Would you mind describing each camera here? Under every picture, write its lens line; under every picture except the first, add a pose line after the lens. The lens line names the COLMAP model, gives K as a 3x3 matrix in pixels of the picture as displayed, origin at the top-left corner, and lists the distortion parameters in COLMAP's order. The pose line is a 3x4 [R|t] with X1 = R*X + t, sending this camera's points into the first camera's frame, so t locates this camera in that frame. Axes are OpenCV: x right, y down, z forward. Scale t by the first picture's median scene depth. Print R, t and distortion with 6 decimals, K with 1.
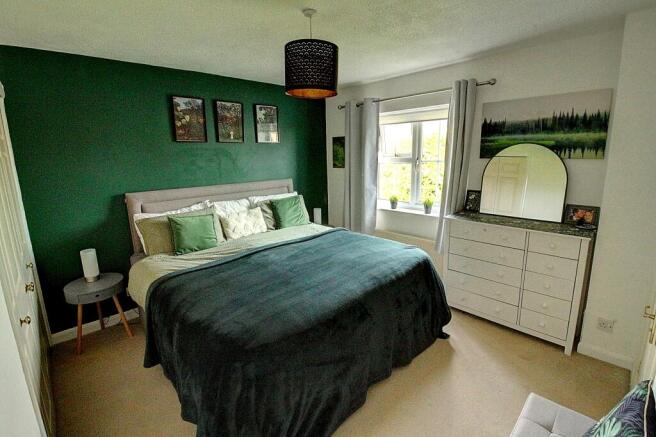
lens RADIAL K [[308.6, 0, 329.6], [0, 308.6, 217.7], [0, 0, 1]] dist [0.002039, -0.000108]
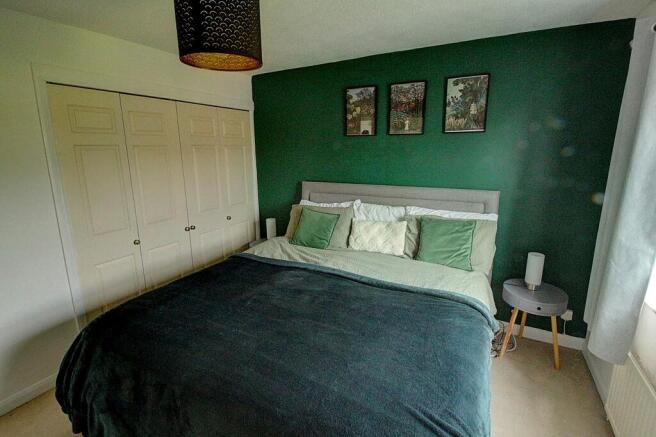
lens RADIAL K [[308.6, 0, 336.5], [0, 308.6, 207.4], [0, 0, 1]] dist [0.002039, -0.000108]
pose [[0.309841, 0.187696, -0.932077, 0.432688], [-0.202397, 0.970872, 0.128228, -0.139294], [0.928996, 0.148919, 0.338805, 0.649013]]
